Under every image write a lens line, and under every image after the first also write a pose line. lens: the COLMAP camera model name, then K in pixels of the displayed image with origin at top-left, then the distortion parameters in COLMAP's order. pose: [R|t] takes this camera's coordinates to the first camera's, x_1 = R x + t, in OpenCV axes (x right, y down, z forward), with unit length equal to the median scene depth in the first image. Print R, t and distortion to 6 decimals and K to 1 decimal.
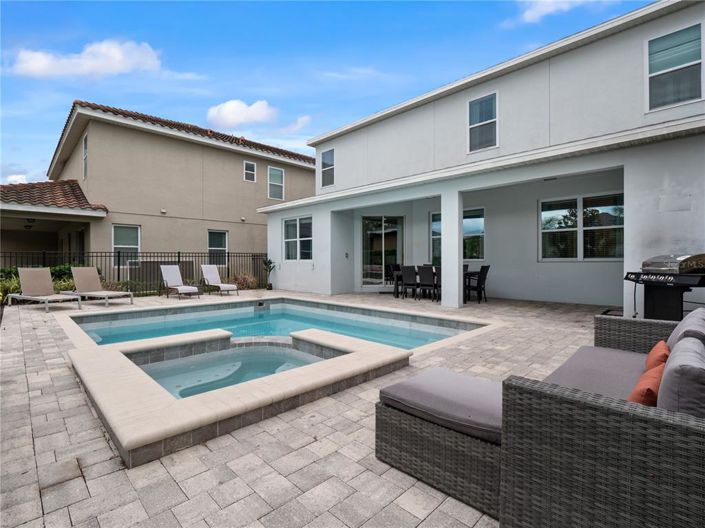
lens RADIAL K [[341.7, 0, 351.8], [0, 341.7, 267.8], [0, 0, 1]] dist [-0.017623, -0.000654]
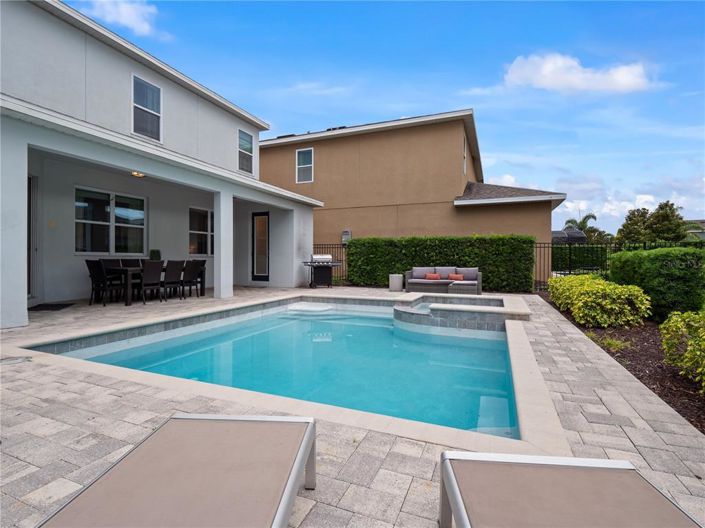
lens RADIAL K [[341.7, 0, 351.8], [0, 341.7, 267.8], [0, 0, 1]] dist [-0.017623, -0.000654]
pose [[-0.379573, -0.026389, 0.924785, -0.753357], [0.007551, 0.999471, 0.031620, -0.011593], [-0.925131, 0.018985, -0.379174, 0.882711]]
